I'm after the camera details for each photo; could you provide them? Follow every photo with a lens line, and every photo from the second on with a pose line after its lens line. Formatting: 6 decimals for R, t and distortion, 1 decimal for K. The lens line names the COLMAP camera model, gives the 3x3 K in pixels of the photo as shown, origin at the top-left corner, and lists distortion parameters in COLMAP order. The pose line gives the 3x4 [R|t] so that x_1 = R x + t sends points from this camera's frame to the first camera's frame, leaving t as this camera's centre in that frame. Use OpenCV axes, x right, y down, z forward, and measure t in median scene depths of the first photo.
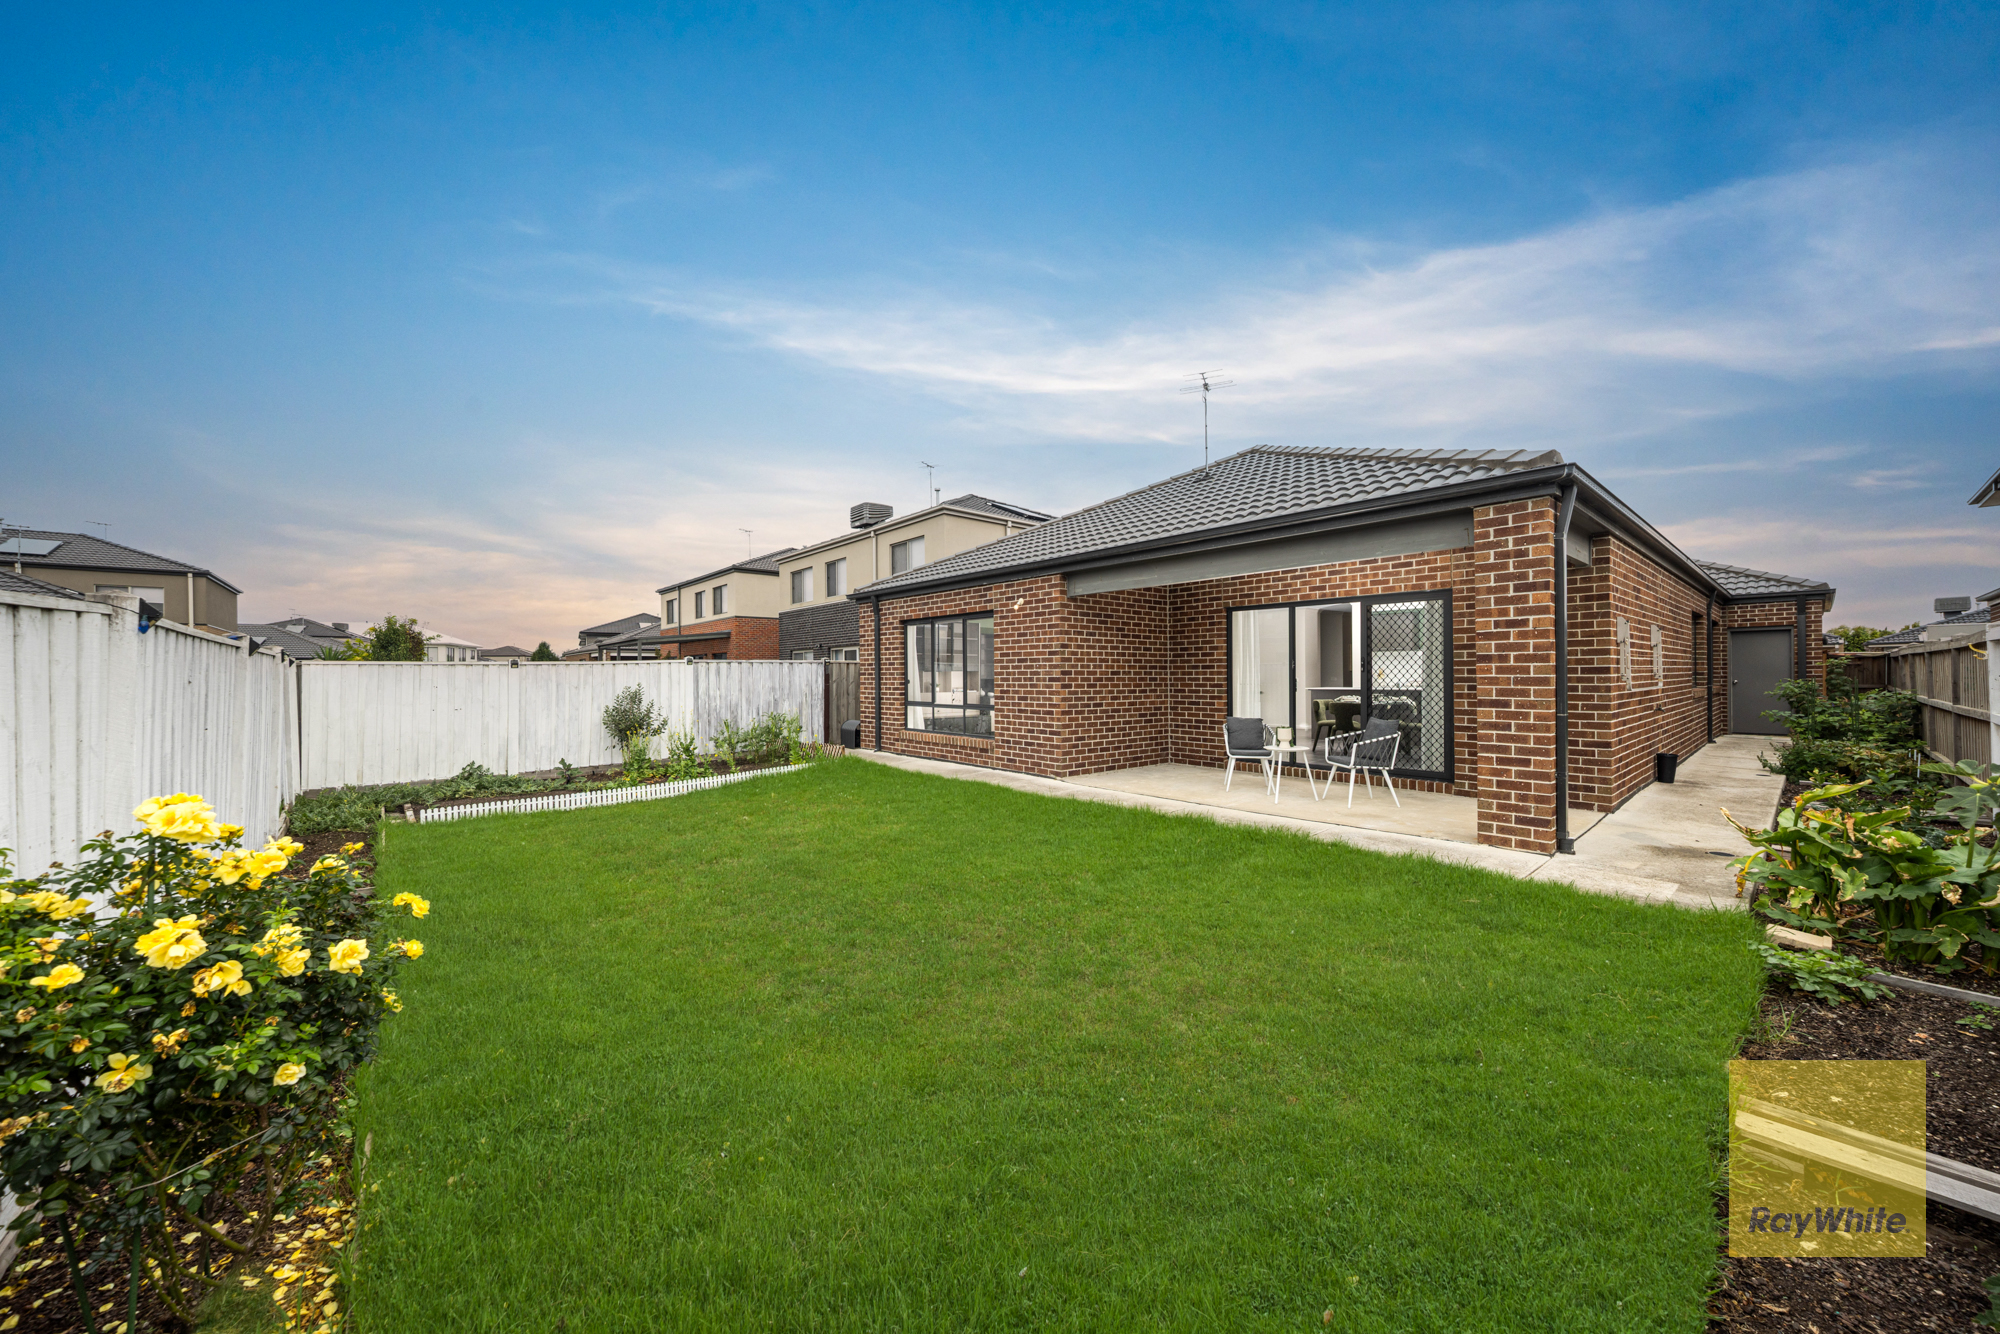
lens RADIAL K [[690.0, 0, 1000.2], [0, 690.0, 678.1], [0, 0, 1]] dist [0.000726, 0.000004]
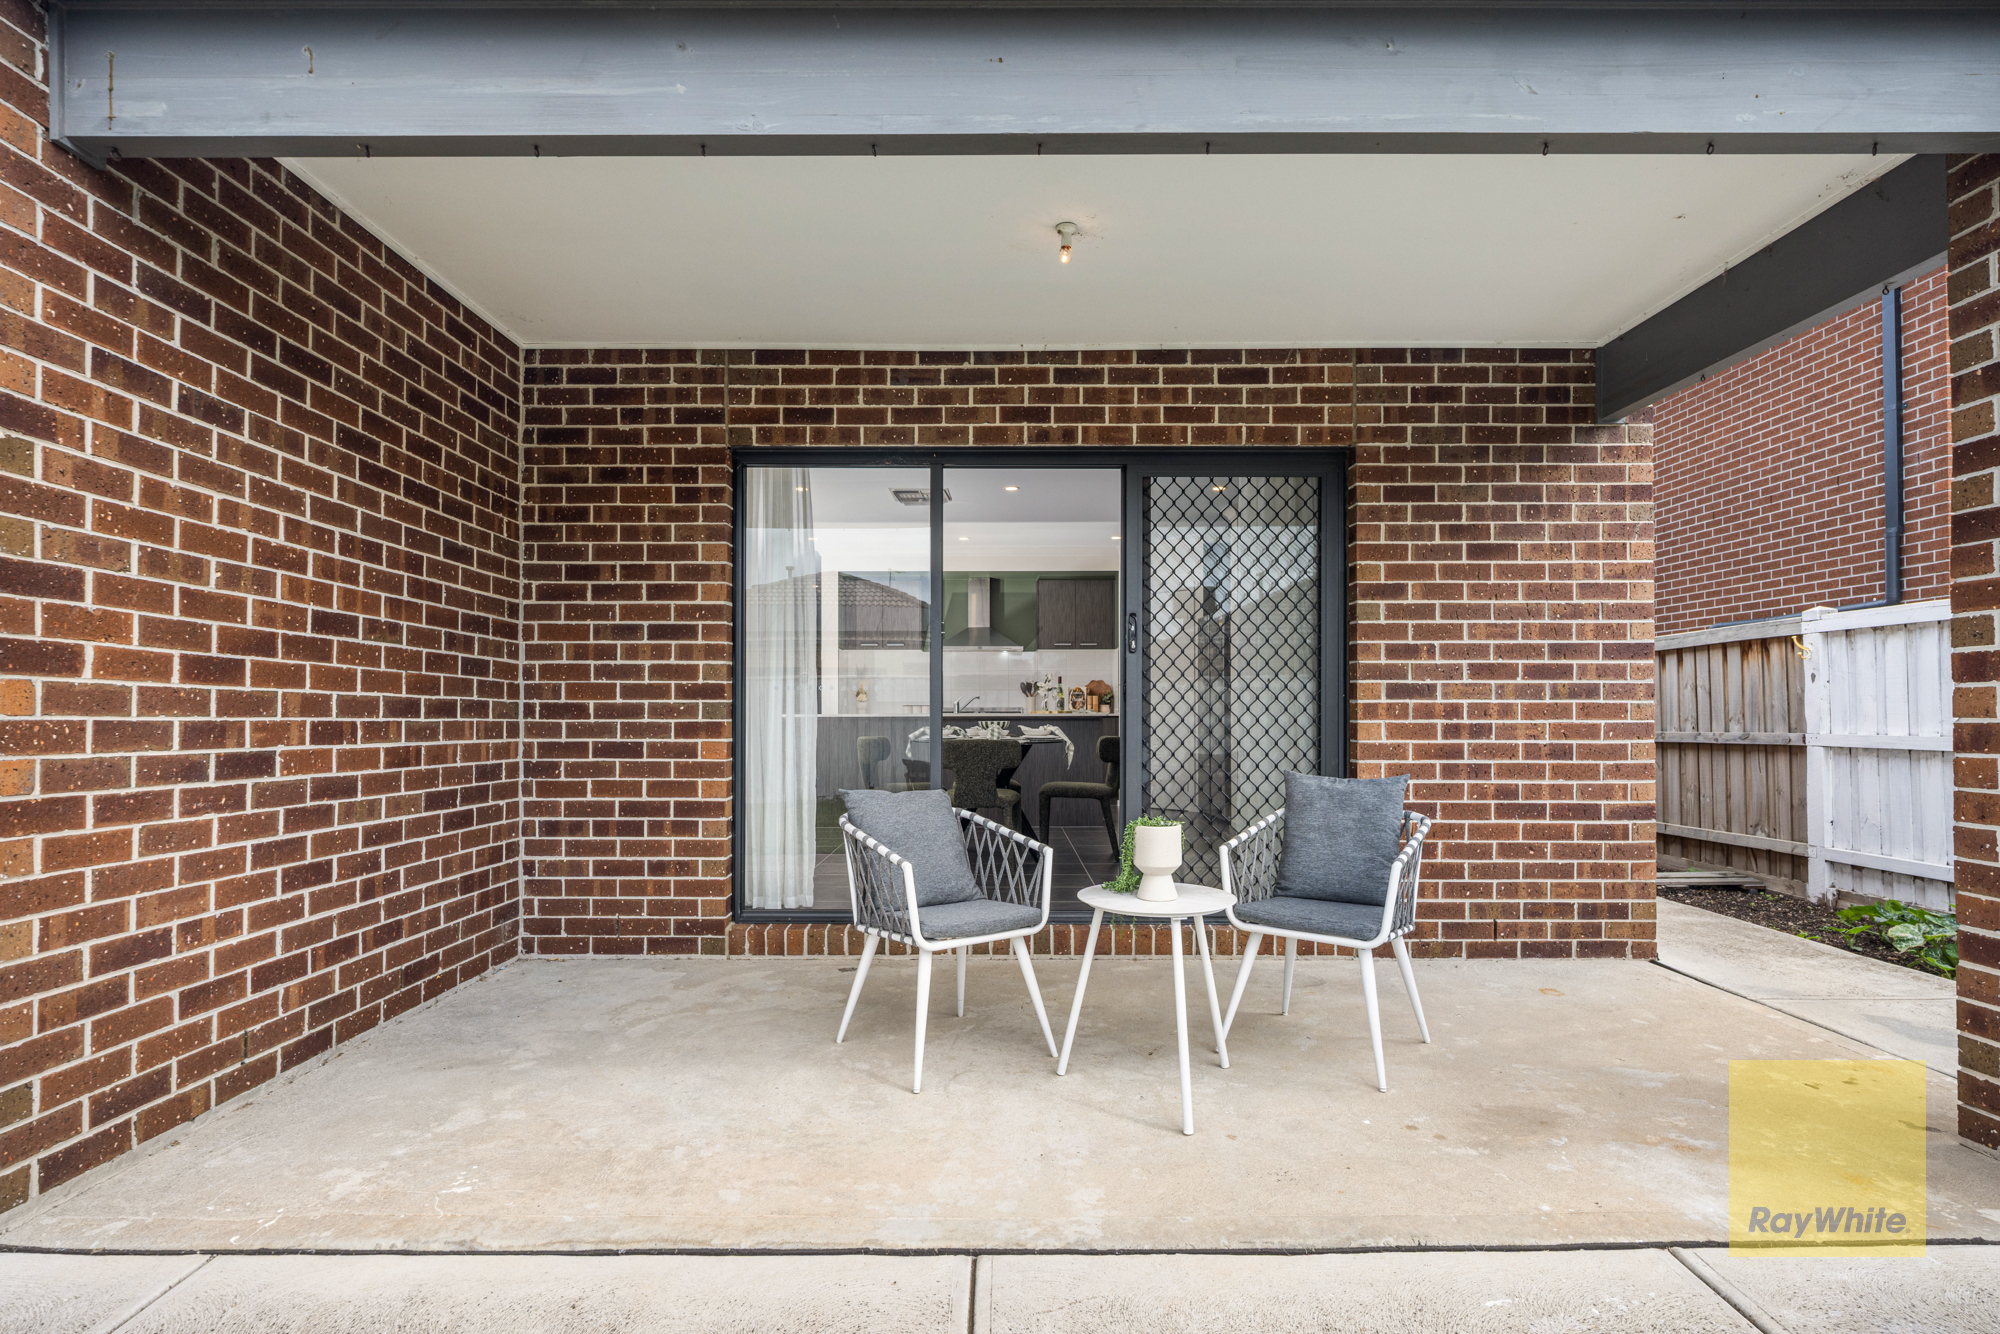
lens RADIAL K [[980.6, 0, 989.2], [0, 980.6, 701.8], [0, 0, 1]] dist [0.001630, 0.000264]
pose [[0.653861, 0.015440, 0.756457, 0.066646], [-0.000261, 0.999796, -0.020182, 0.026659], [-0.756615, 0.012999, 0.653732, 0.662166]]
